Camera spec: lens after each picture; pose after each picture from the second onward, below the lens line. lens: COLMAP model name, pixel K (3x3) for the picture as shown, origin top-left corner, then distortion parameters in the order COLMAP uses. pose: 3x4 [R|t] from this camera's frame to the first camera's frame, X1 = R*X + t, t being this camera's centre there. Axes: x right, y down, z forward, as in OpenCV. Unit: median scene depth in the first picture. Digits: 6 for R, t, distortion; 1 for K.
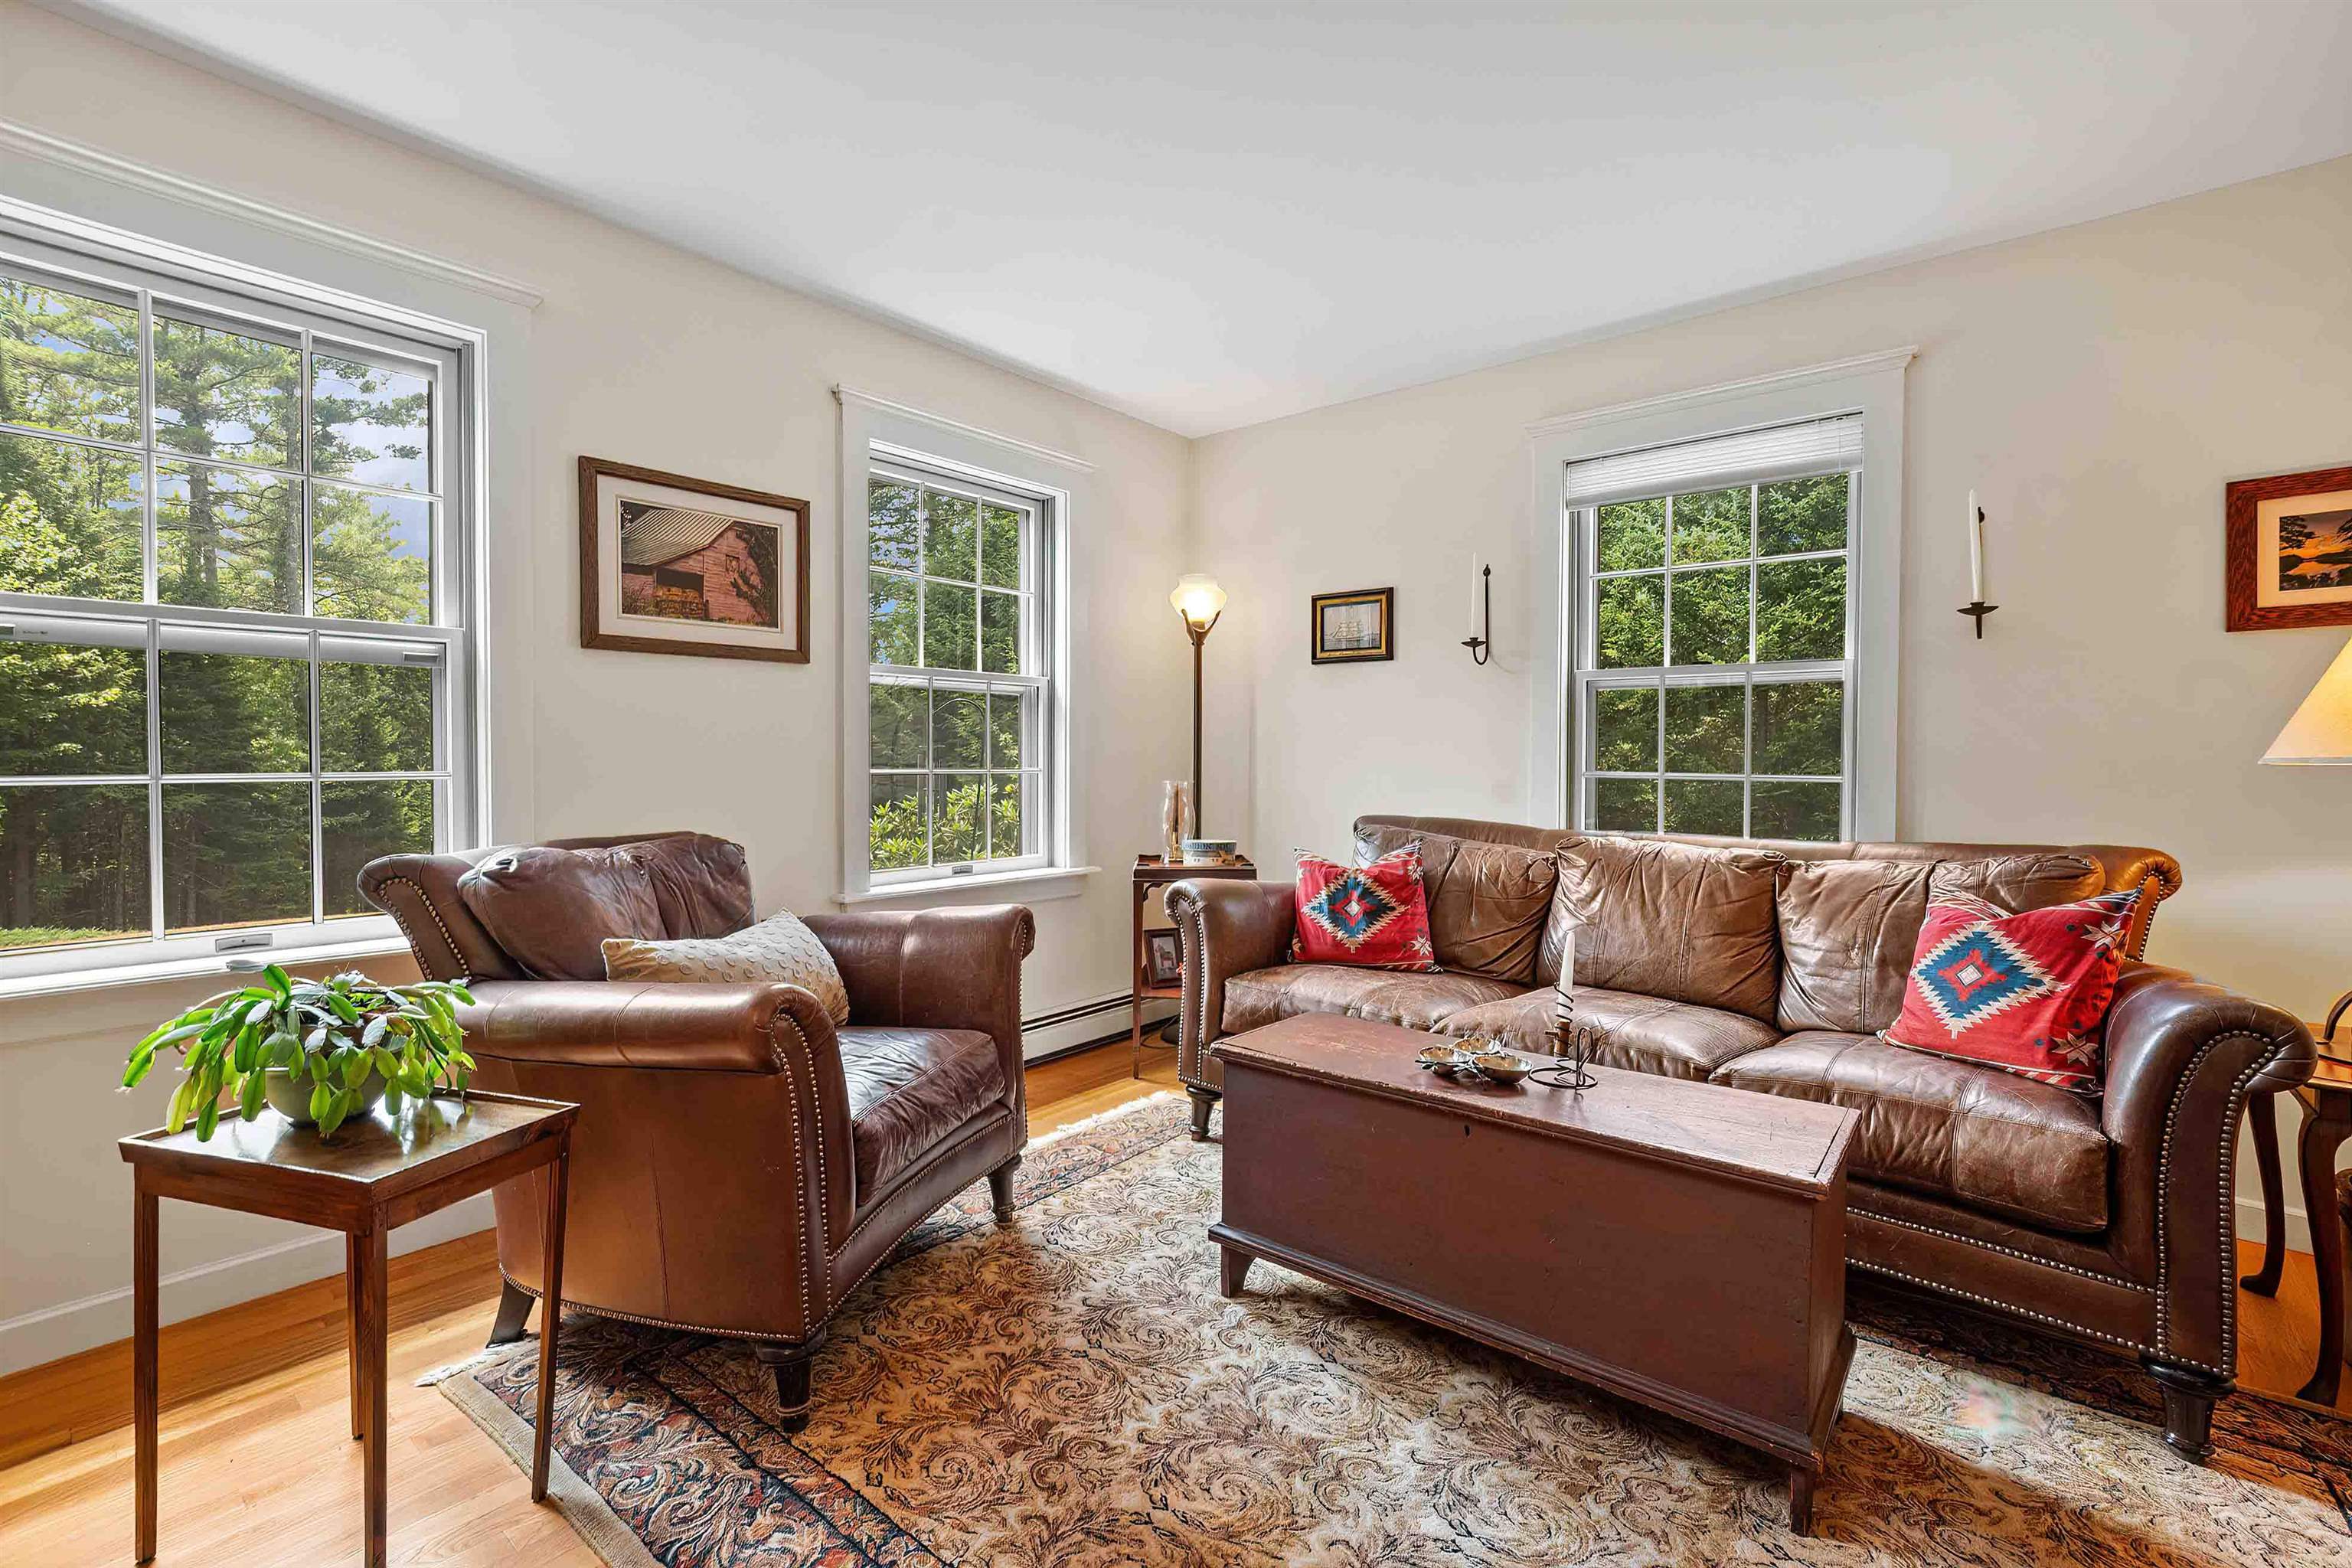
lens RADIAL K [[1049.2, 0, 1160.9], [0, 1049.2, 753.8], [0, 0, 1]] dist [-0.017995, 0.006829]
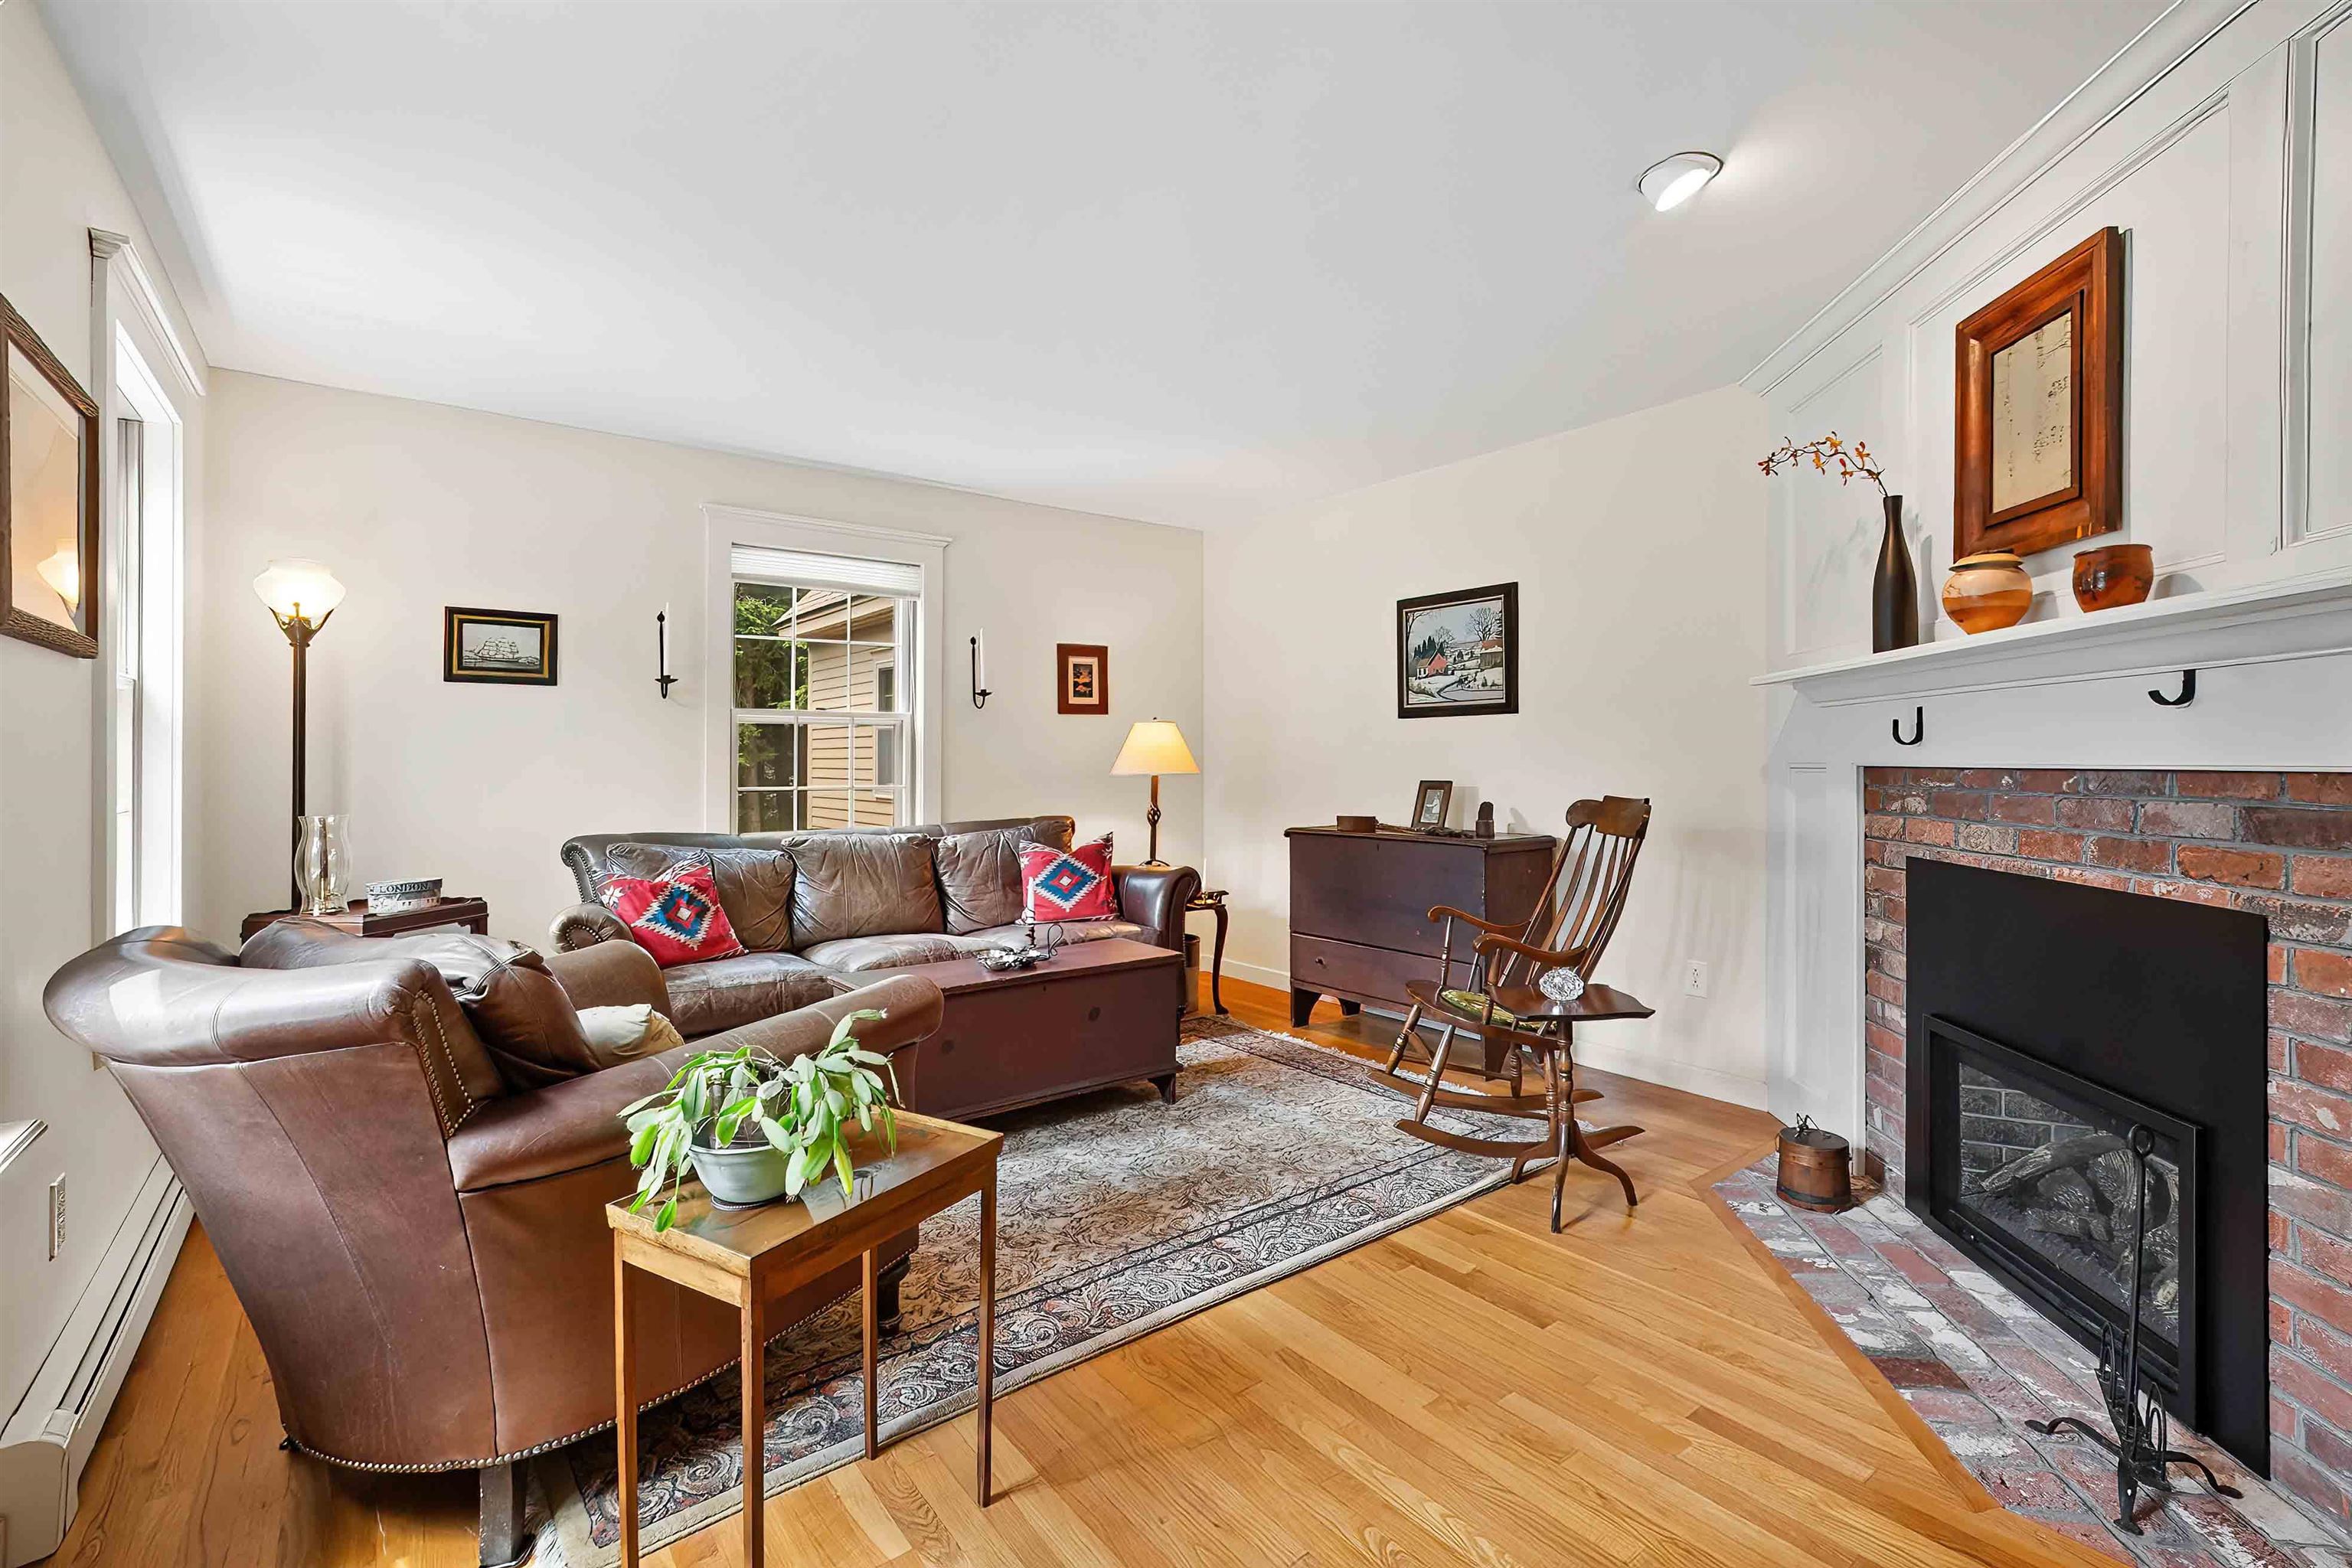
lens RADIAL K [[1049.2, 0, 1222.6], [0, 1049.2, 758.0], [0, 0, 1]] dist [-0.017995, 0.006829]
pose [[0.187793, -0.001993, 0.982207, -0.818238], [0.002137, 0.999996, 0.001620, -0.023003], [-0.982206, 0.001795, 0.187797, 0.204666]]
